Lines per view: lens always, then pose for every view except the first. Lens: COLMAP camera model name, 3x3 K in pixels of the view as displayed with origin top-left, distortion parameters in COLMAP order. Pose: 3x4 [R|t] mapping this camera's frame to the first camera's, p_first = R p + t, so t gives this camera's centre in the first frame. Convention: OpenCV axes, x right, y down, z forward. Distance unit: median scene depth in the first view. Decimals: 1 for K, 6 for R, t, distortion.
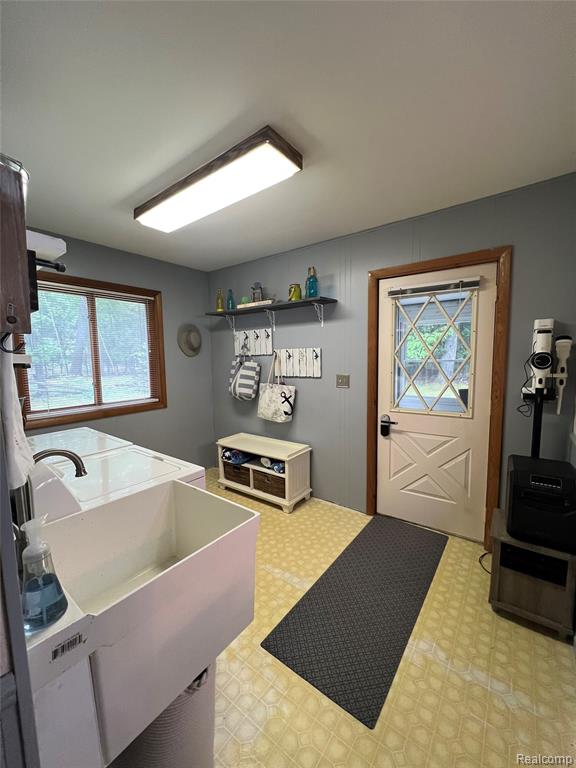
lens RADIAL K [[307.9, 0, 288.3], [0, 307.9, 384.7], [0, 0, 1]] dist [-0.001118, 0.000120]
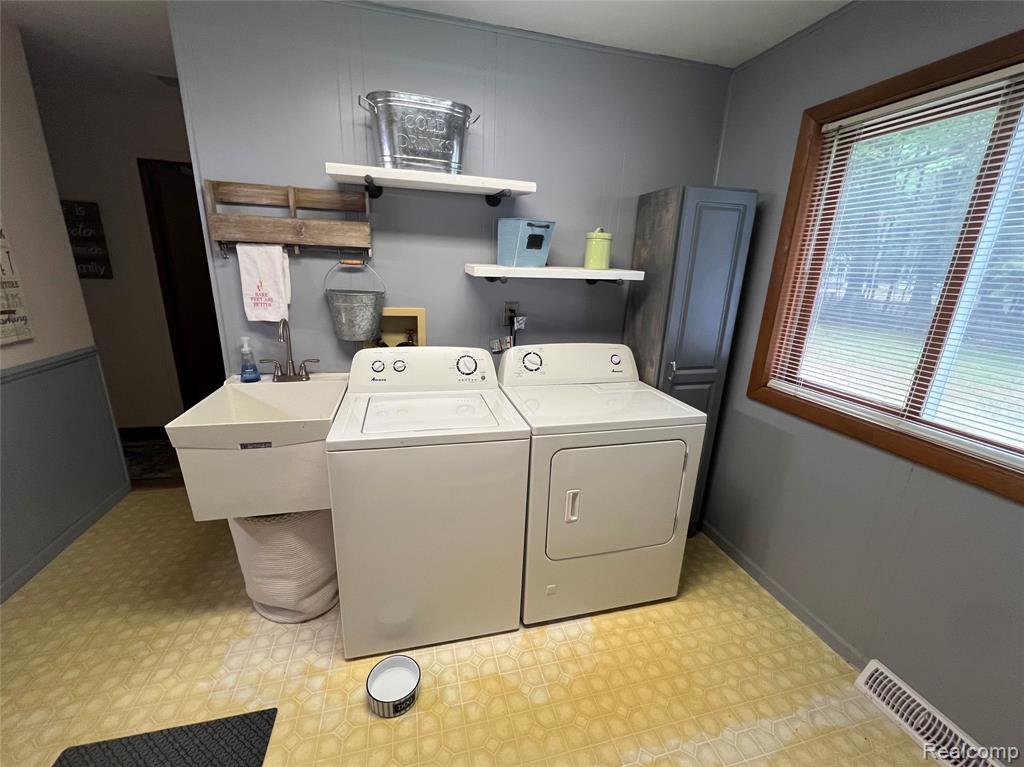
lens RADIAL K [[410.6, 0, 510.3], [0, 410.6, 387.7], [0, 0, 1]] dist [-0.001791, 0.000834]
pose [[-0.622625, 0.217851, -0.751585, 0.128163], [-0.102072, 0.929650, 0.354022, -0.209474], [0.775835, 0.297139, -0.556586, 1.884512]]
